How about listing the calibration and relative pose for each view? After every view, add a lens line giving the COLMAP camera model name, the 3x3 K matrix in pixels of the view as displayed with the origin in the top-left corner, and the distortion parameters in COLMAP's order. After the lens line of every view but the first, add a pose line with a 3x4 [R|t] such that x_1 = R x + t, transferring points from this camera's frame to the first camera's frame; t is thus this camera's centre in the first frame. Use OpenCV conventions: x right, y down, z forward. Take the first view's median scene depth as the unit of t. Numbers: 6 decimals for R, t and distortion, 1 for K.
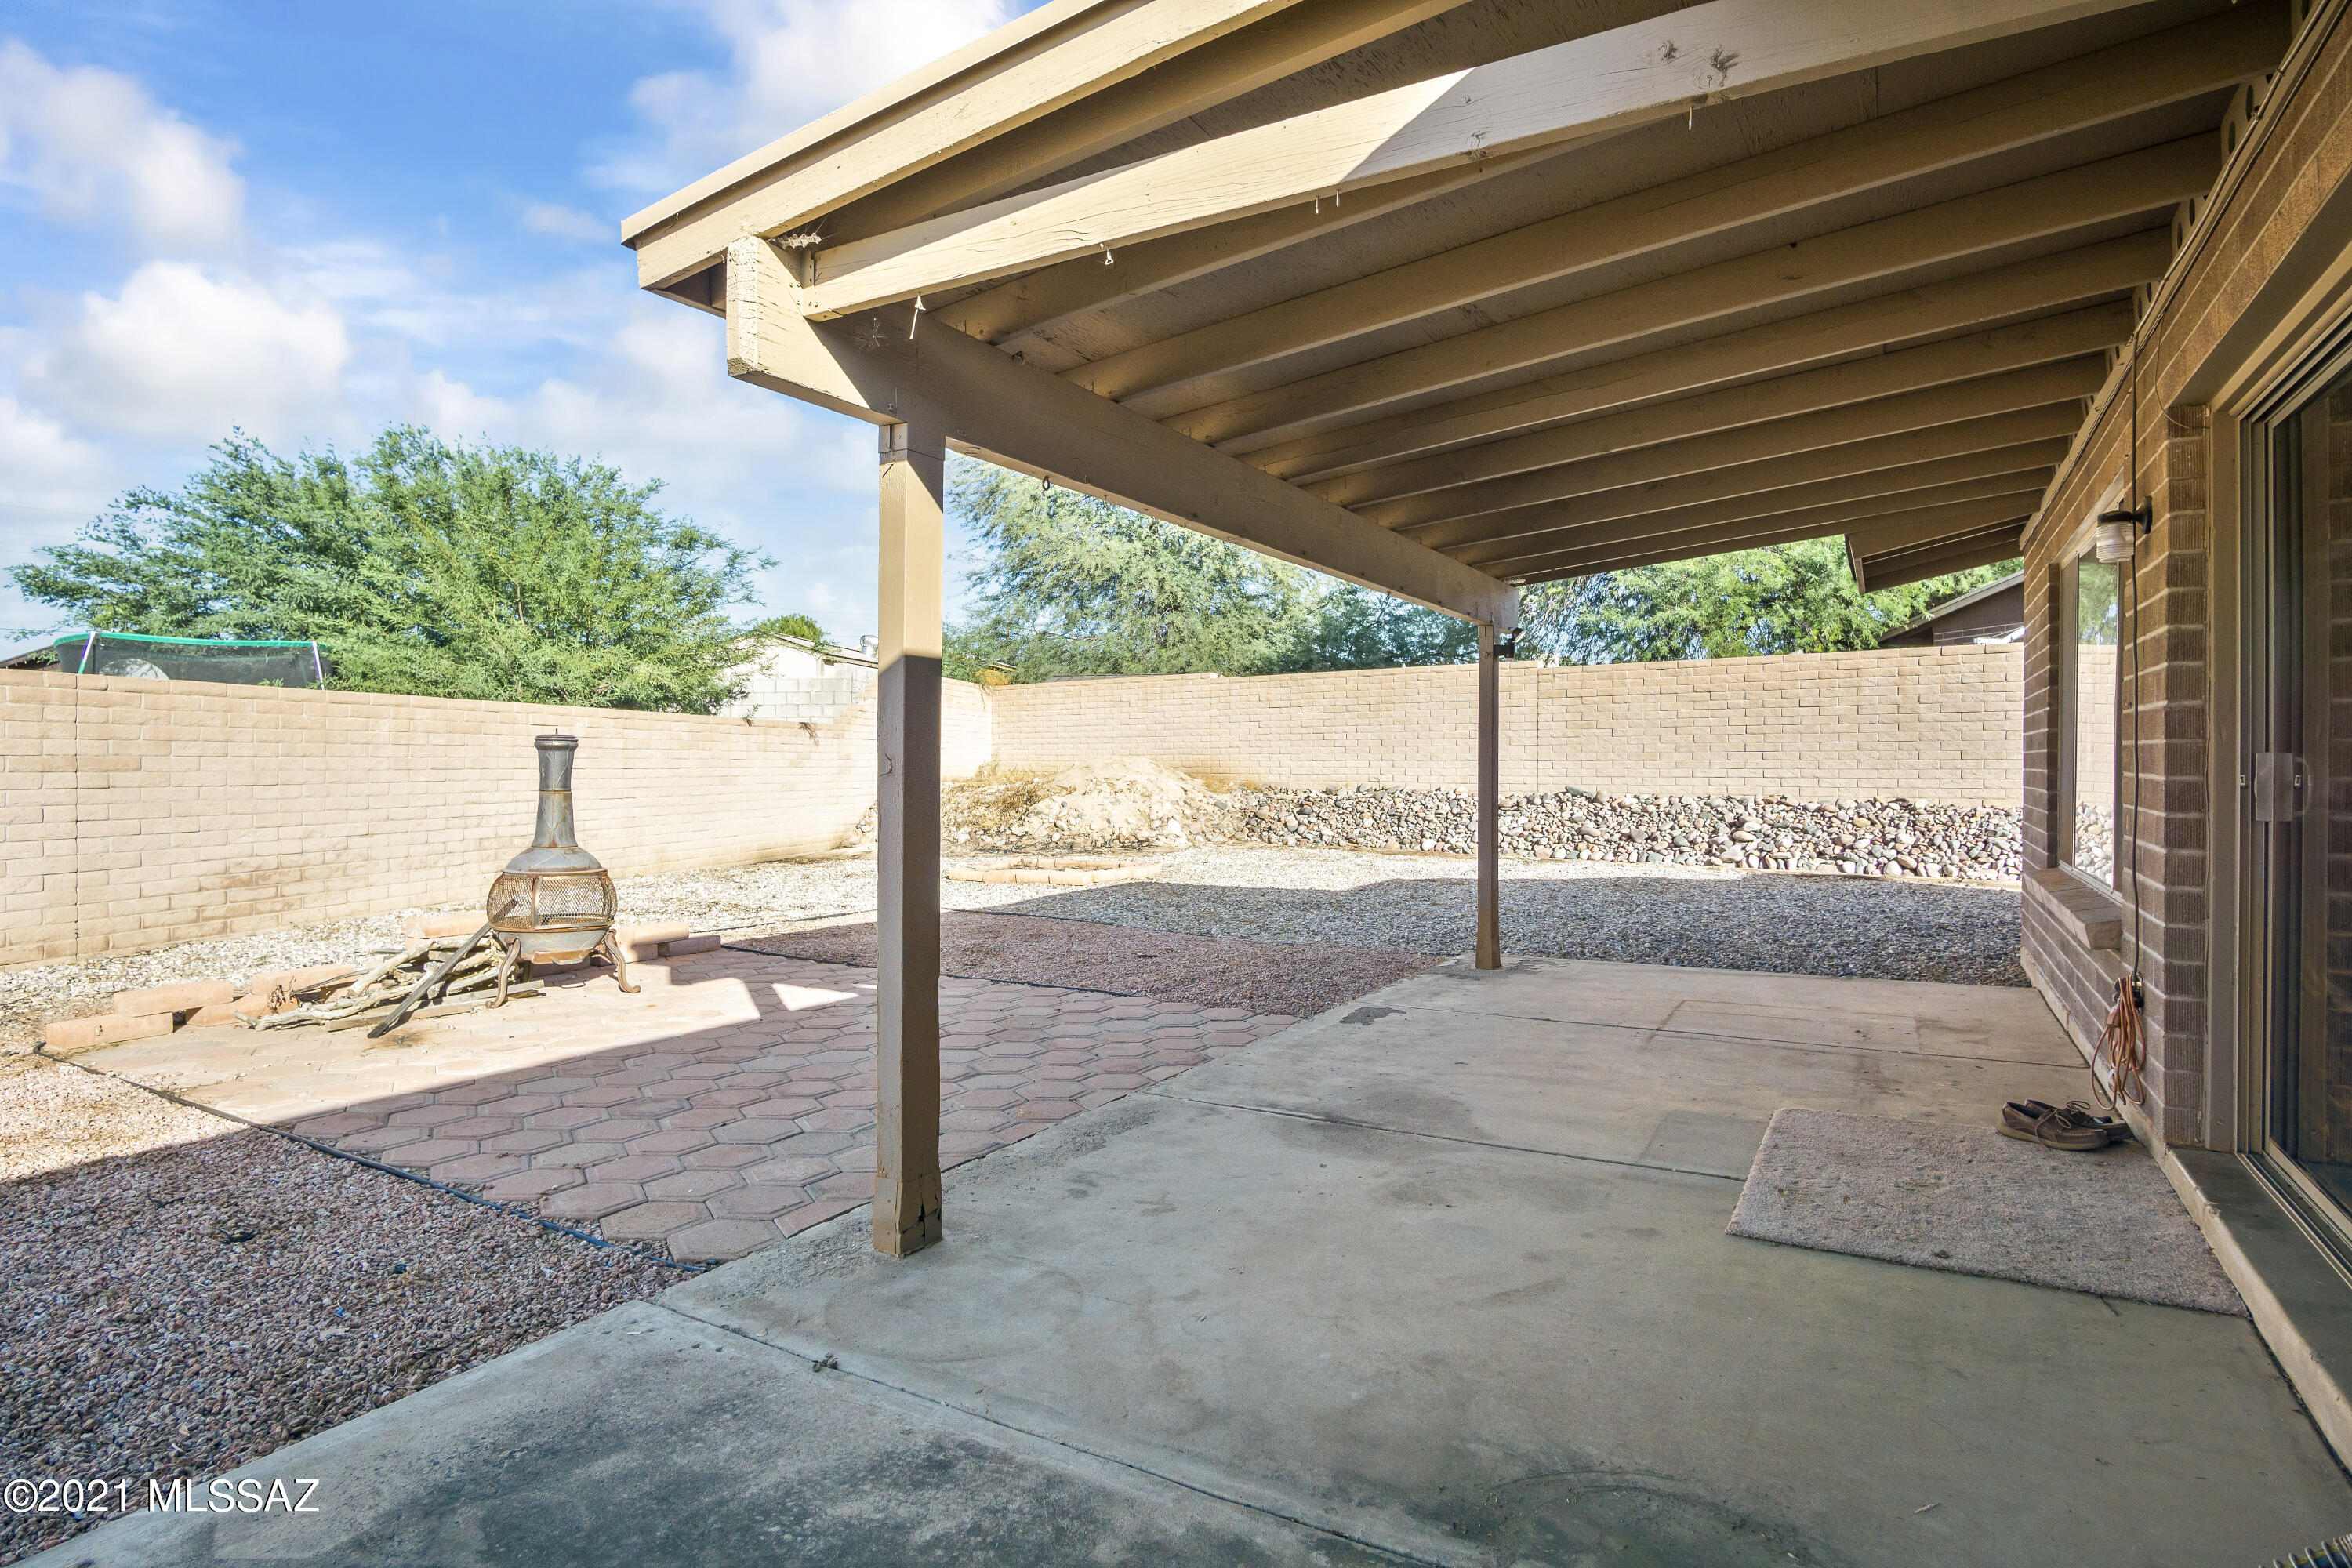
lens RADIAL K [[1269.0, 0, 1162.0], [0, 1269.0, 783.4], [0, 0, 1]] dist [-0.036594, 0.010139]
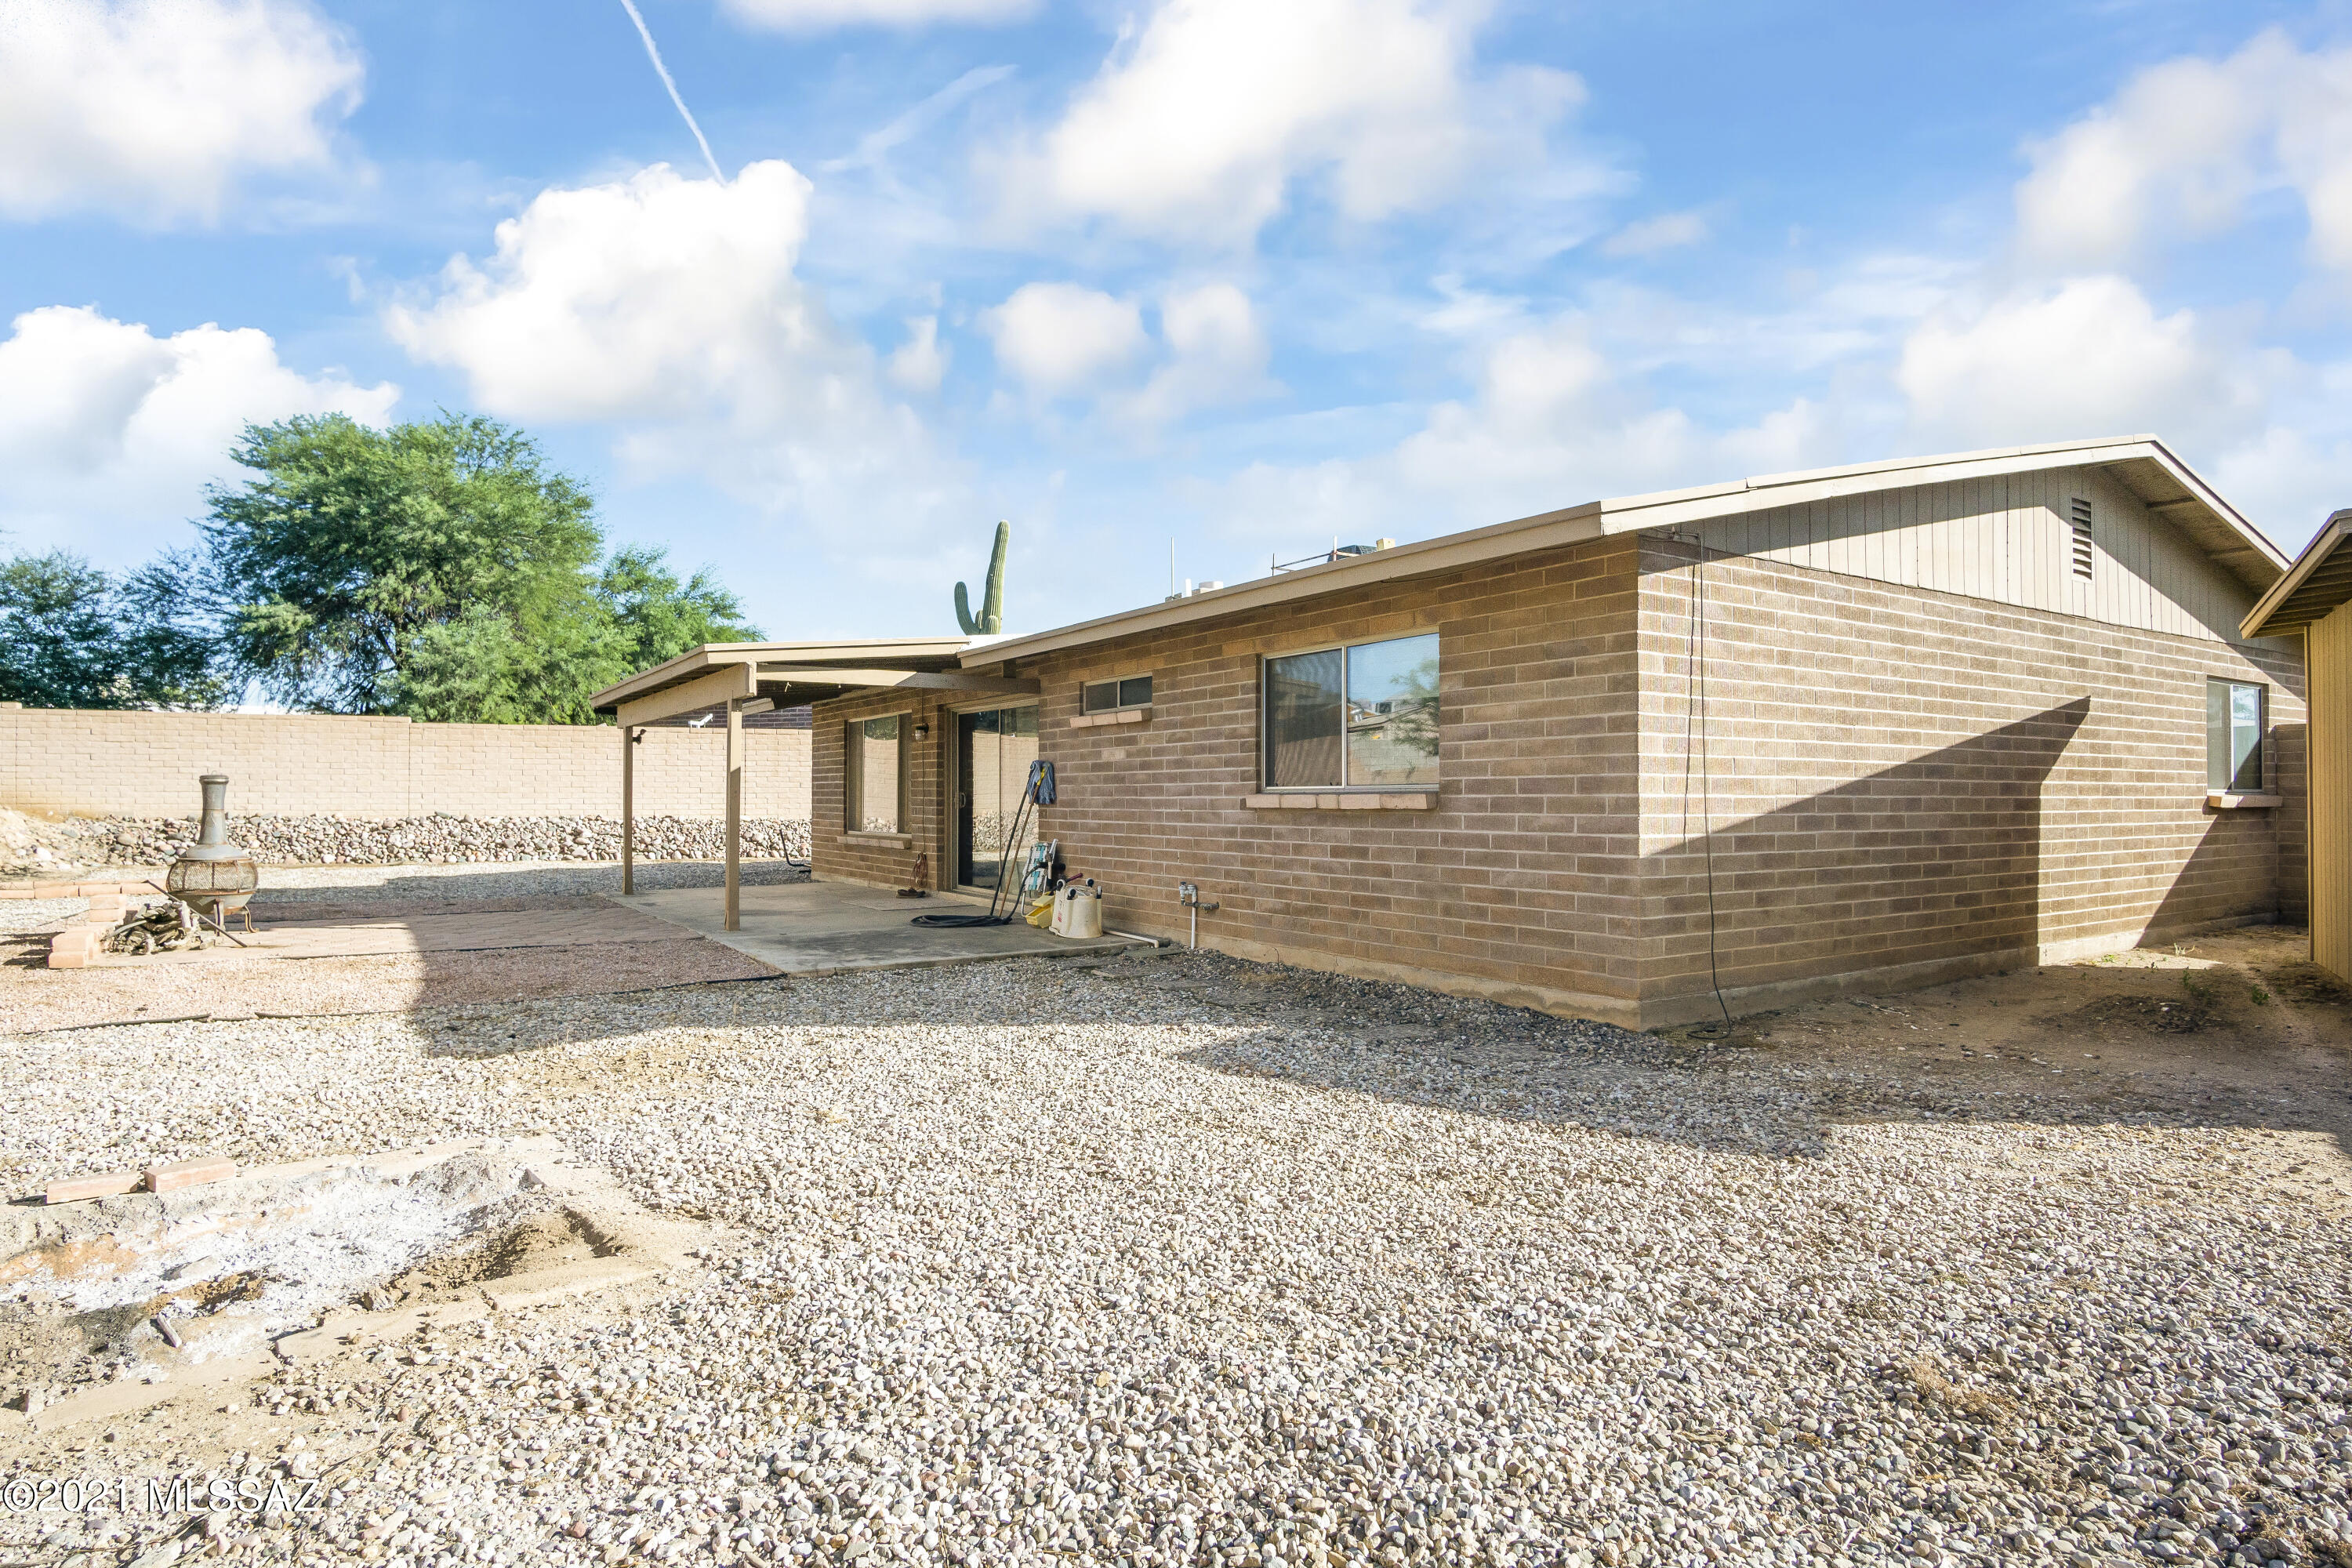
lens RADIAL K [[1269.0, 0, 1162.0], [0, 1269.0, 783.4], [0, 0, 1]] dist [-0.036594, 0.010139]
pose [[0.464010, 0.011038, 0.885761, -0.651682], [0.012458, 0.999742, -0.018984, 0.009321], [-0.885743, 0.019844, 0.463752, -0.412627]]
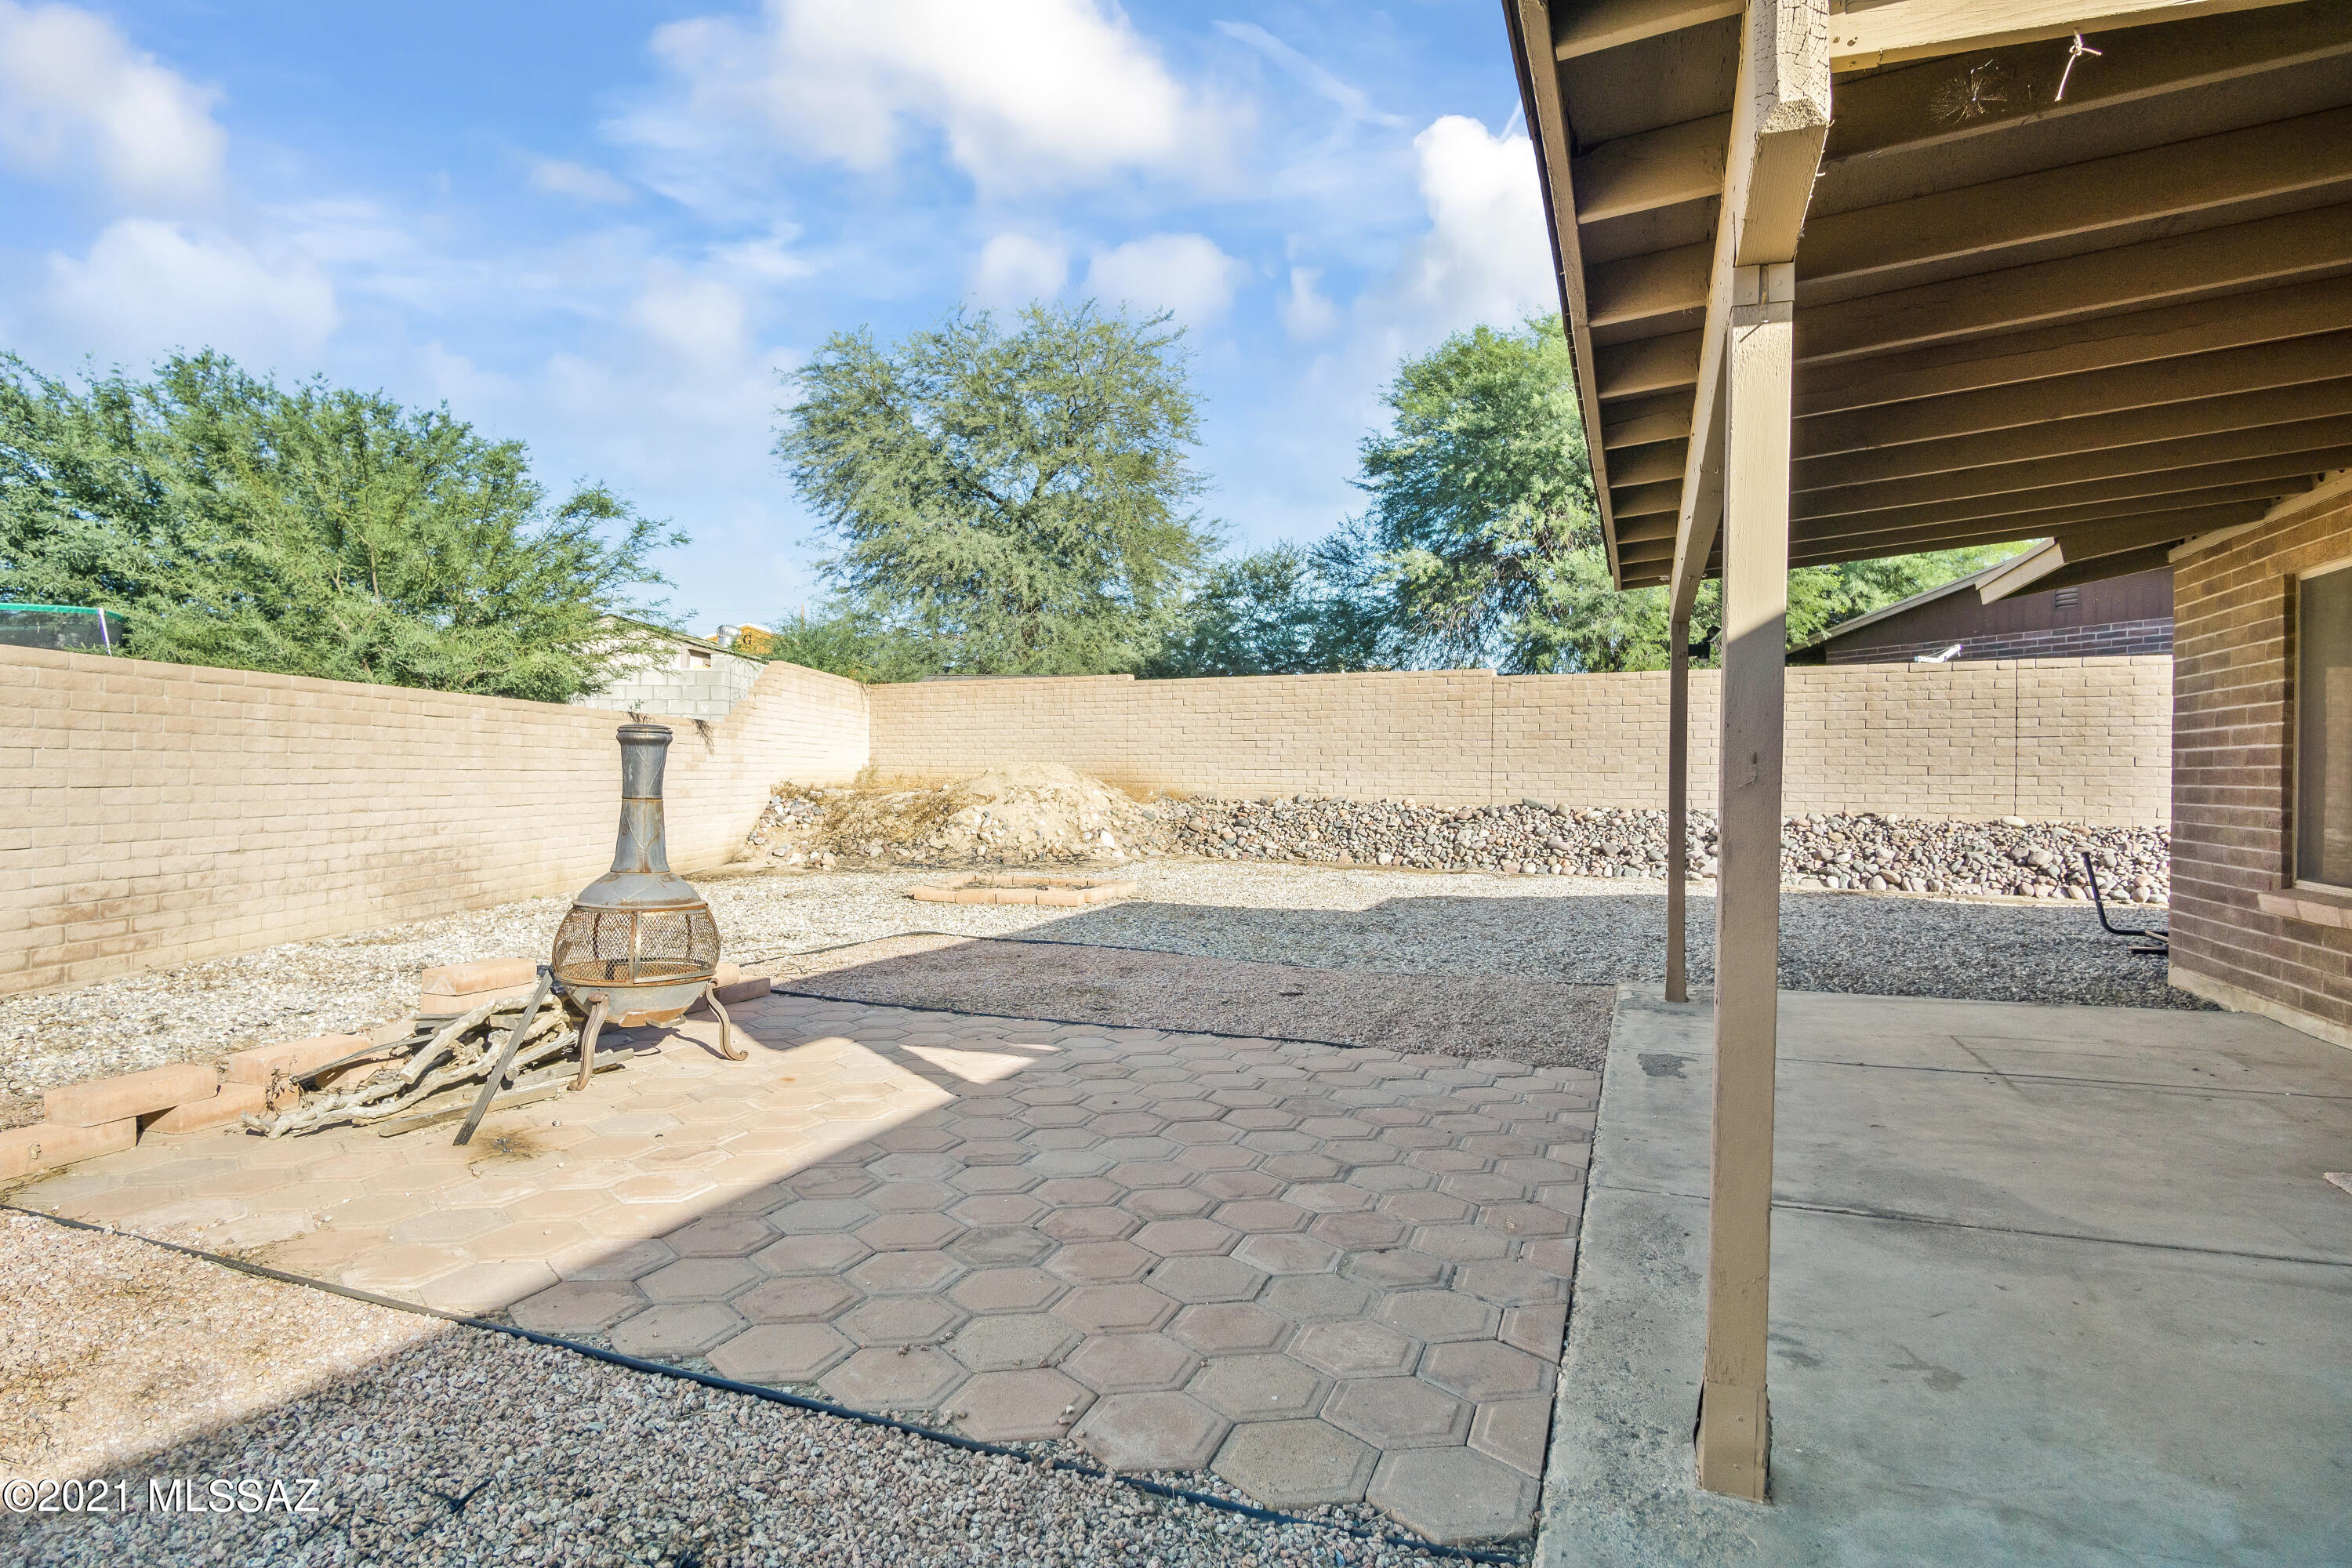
lens RADIAL K [[1291.6, 0, 1176.0], [0, 1291.6, 784.0], [0, 0, 1]] dist [-0.028085, 0.002658]
pose [[0.985679, 0.008762, 0.168403, -0.138618], [-0.007702, 0.999946, -0.006947, 0.000012], [-0.168454, 0.005550, 0.985694, 0.083788]]
